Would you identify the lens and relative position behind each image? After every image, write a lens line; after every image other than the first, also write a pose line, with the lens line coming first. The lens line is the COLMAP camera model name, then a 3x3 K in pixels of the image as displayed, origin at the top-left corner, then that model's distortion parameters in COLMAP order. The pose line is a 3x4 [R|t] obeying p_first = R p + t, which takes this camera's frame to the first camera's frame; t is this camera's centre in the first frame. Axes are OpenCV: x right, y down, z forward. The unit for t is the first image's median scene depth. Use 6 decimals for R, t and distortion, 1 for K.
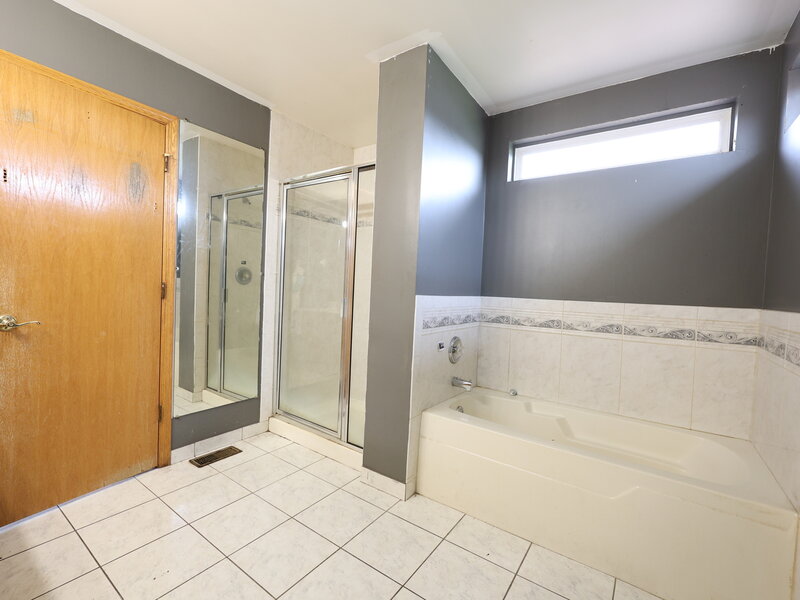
lens RADIAL K [[361.7, 0, 399.3], [0, 361.7, 302.1], [0, 0, 1]] dist [-0.000469, 0.000598]
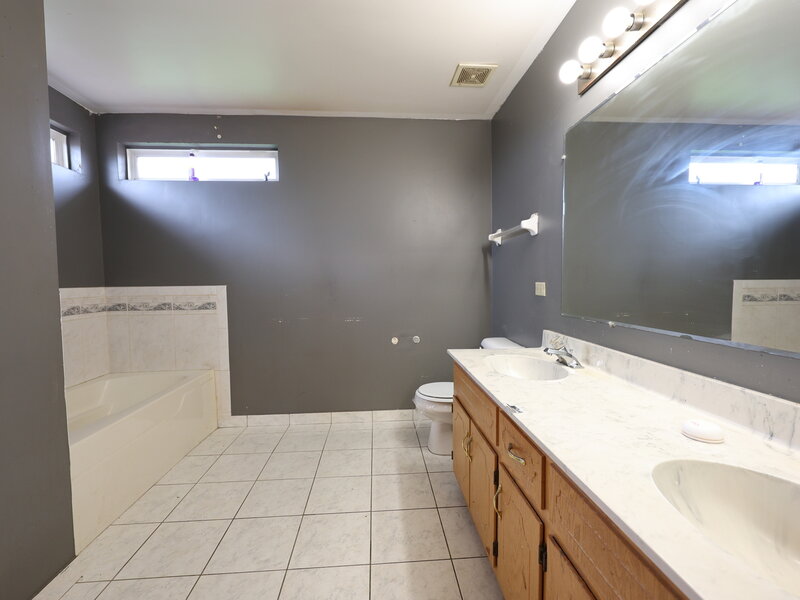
lens RADIAL K [[311.9, 0, 396.8], [0, 311.9, 297.3], [0, 0, 1]] dist [-0.003846, -0.000185]
pose [[0.785985, -0.080829, 0.612940, 0.528618], [0.062031, 0.996724, 0.051896, 0.032070], [-0.615126, -0.002769, 0.788424, -0.364815]]
